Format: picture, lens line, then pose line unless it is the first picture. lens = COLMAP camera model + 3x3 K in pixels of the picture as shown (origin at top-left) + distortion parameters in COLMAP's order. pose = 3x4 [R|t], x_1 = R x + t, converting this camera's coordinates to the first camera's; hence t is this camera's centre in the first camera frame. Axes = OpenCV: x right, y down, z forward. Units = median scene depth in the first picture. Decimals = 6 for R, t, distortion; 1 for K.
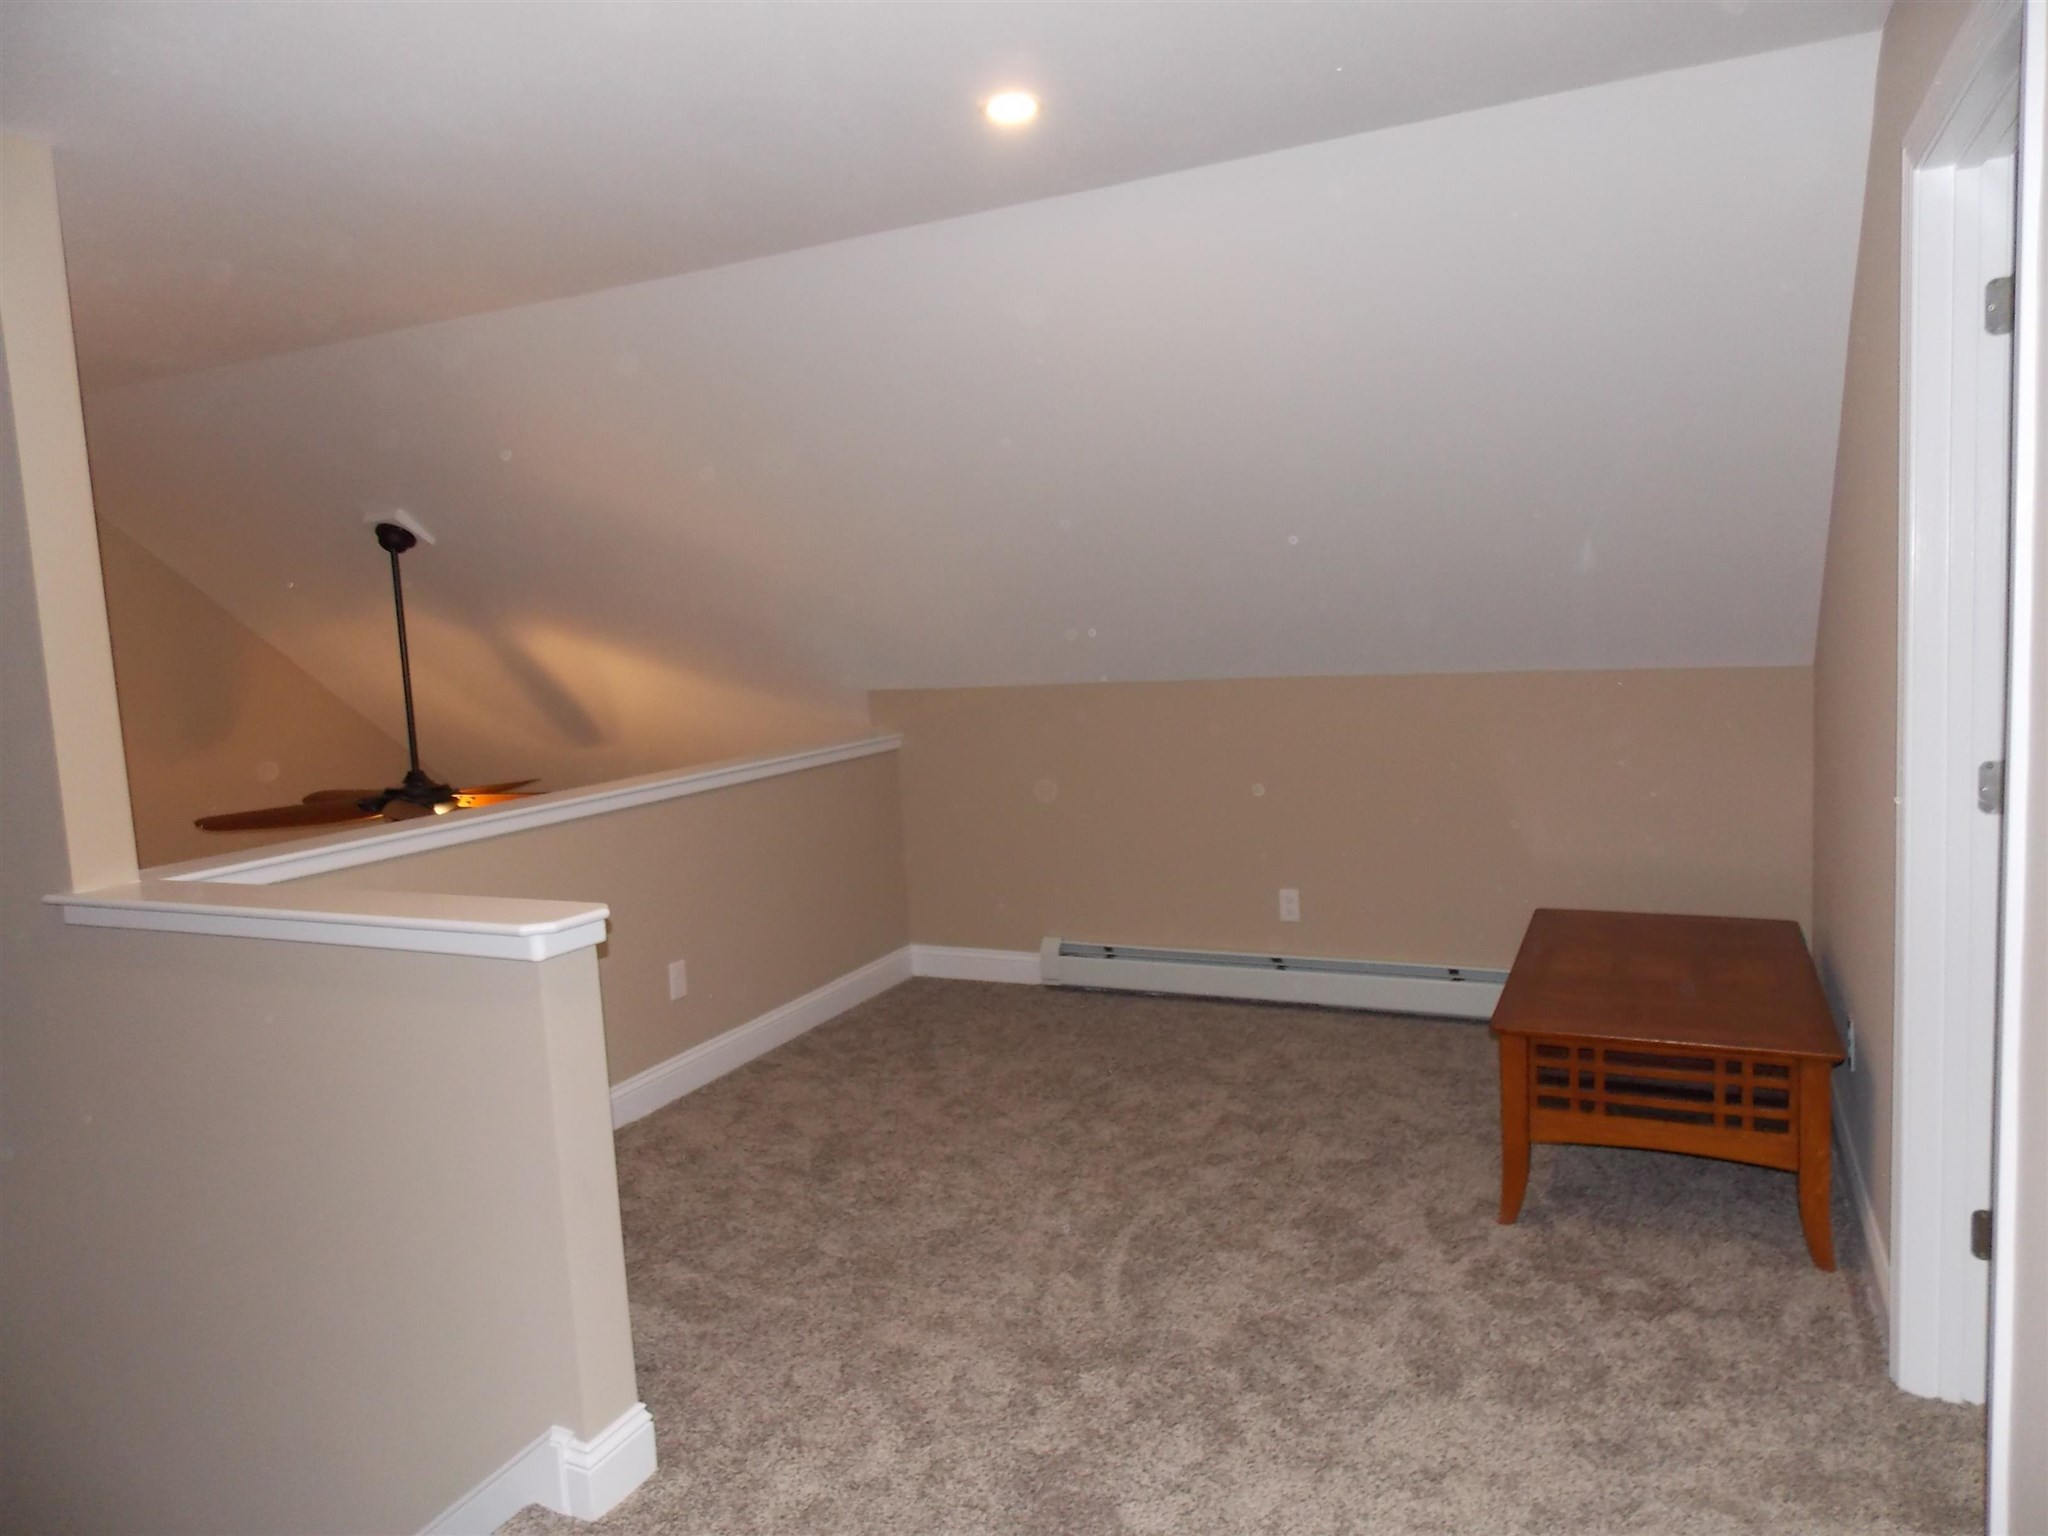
lens RADIAL K [[1365.0, 0, 1021.3], [0, 1365.0, 751.3], [0, 0, 1]] dist [0.015319, -0.002825]
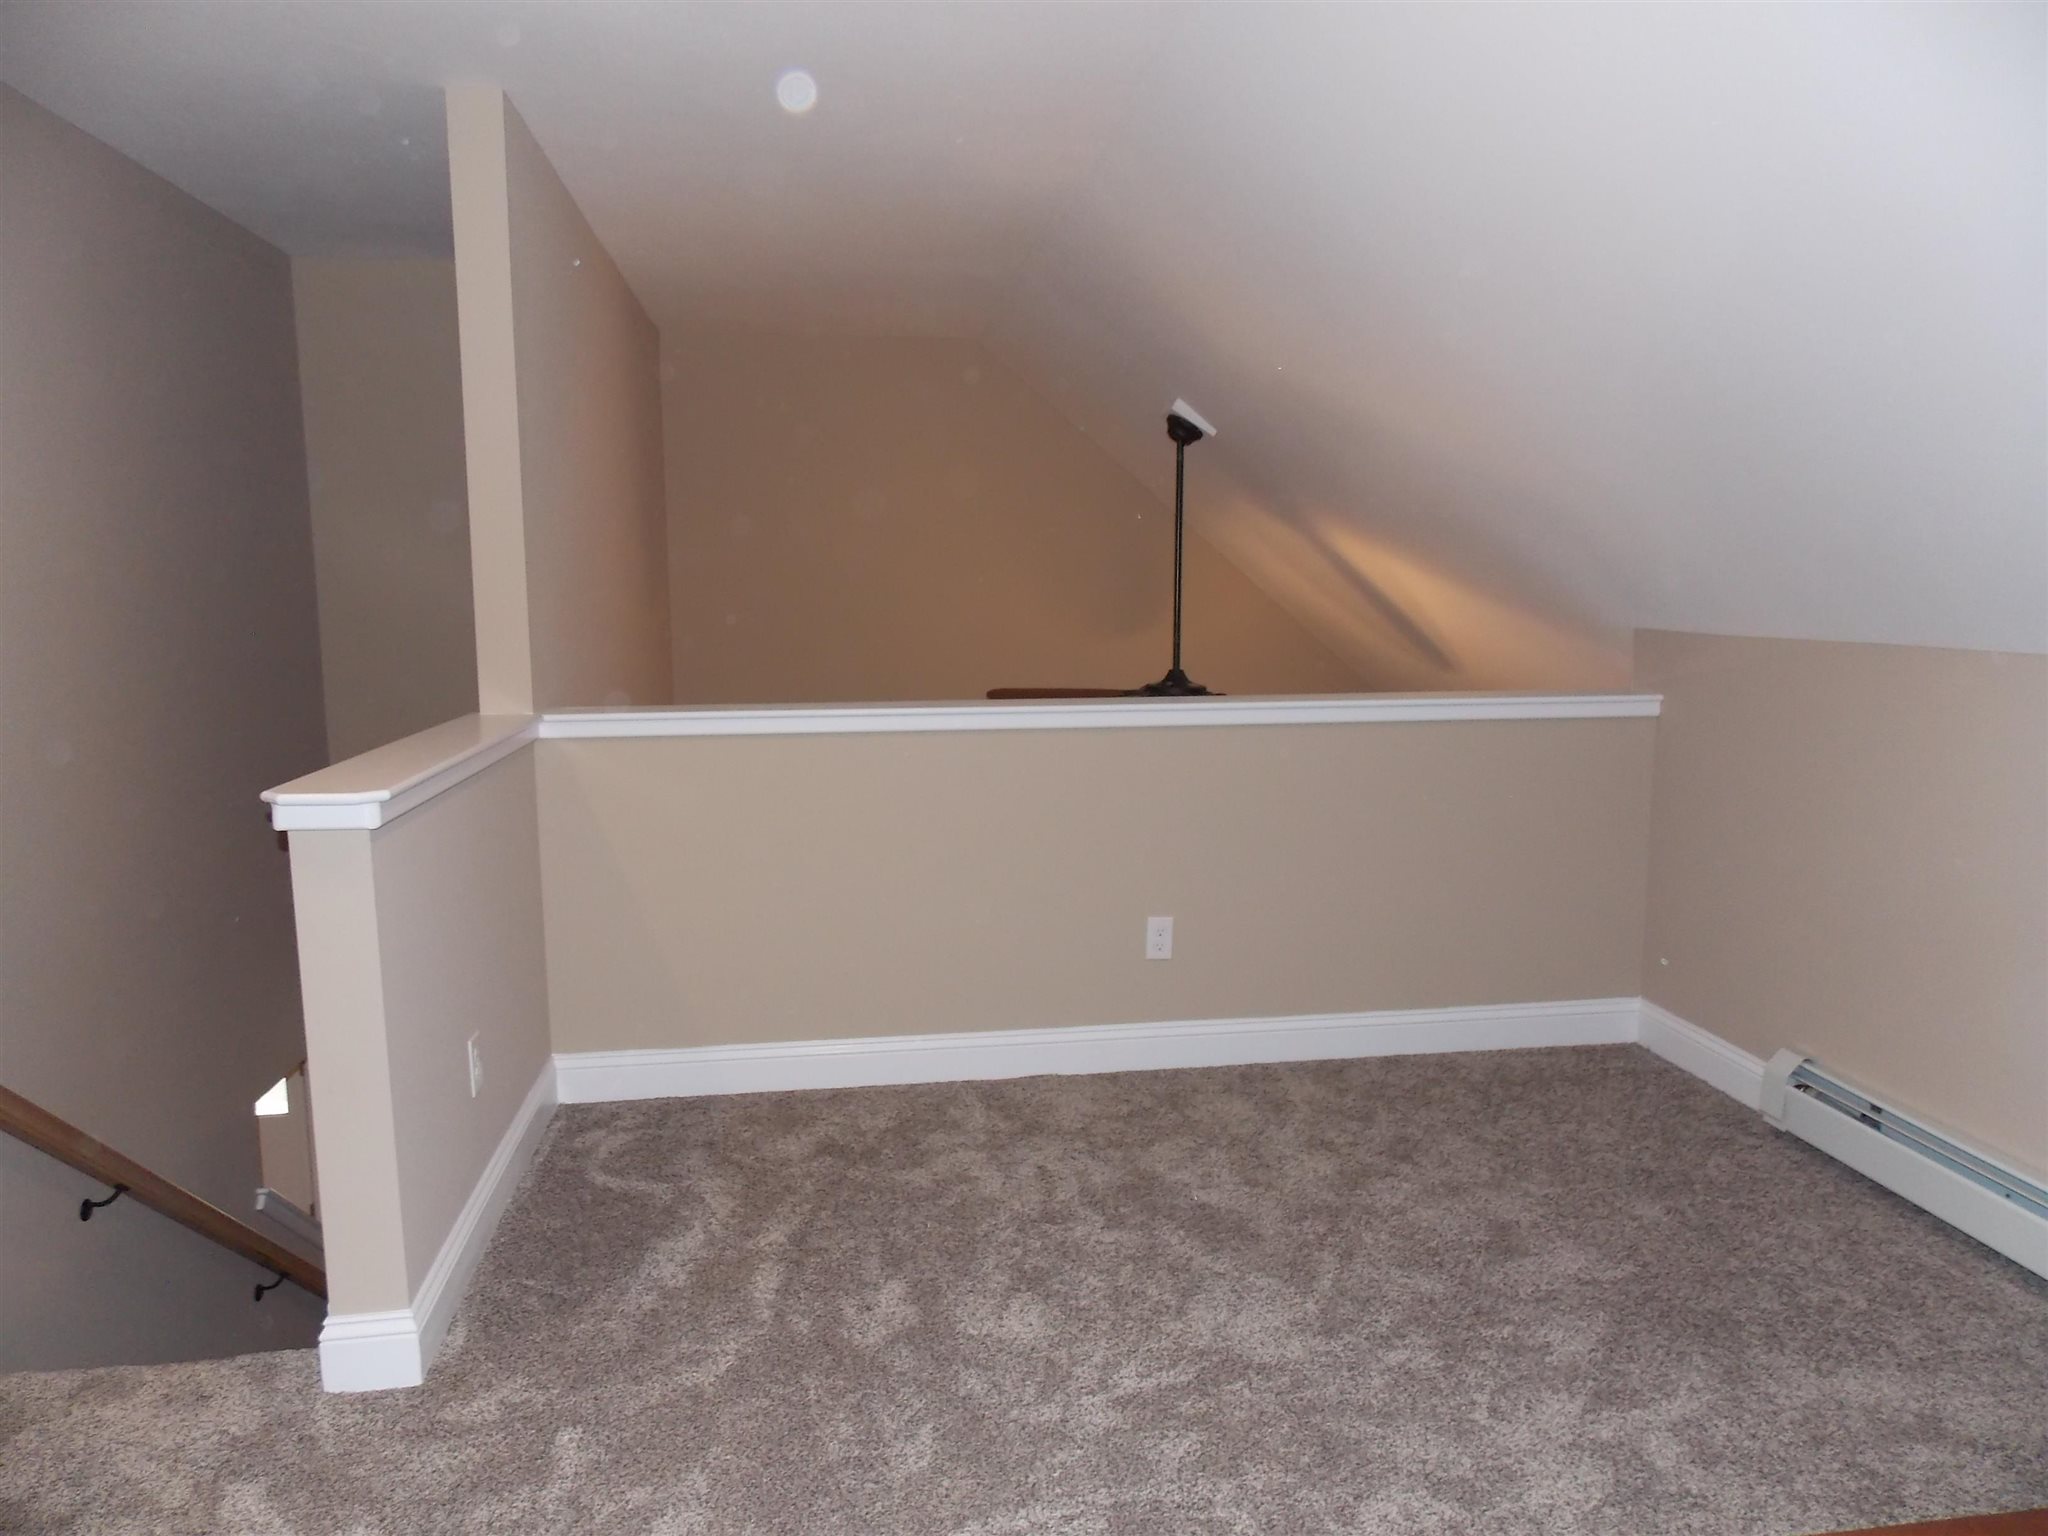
lens RADIAL K [[1365.0, 0, 1021.3], [0, 1365.0, 751.3], [0, 0, 1]] dist [0.015319, -0.002825]
pose [[0.548264, 0.153355, -0.822124, 0.327359], [-0.104134, 0.987912, 0.114834, -0.031220], [0.829796, 0.022652, 0.557606, 0.384656]]
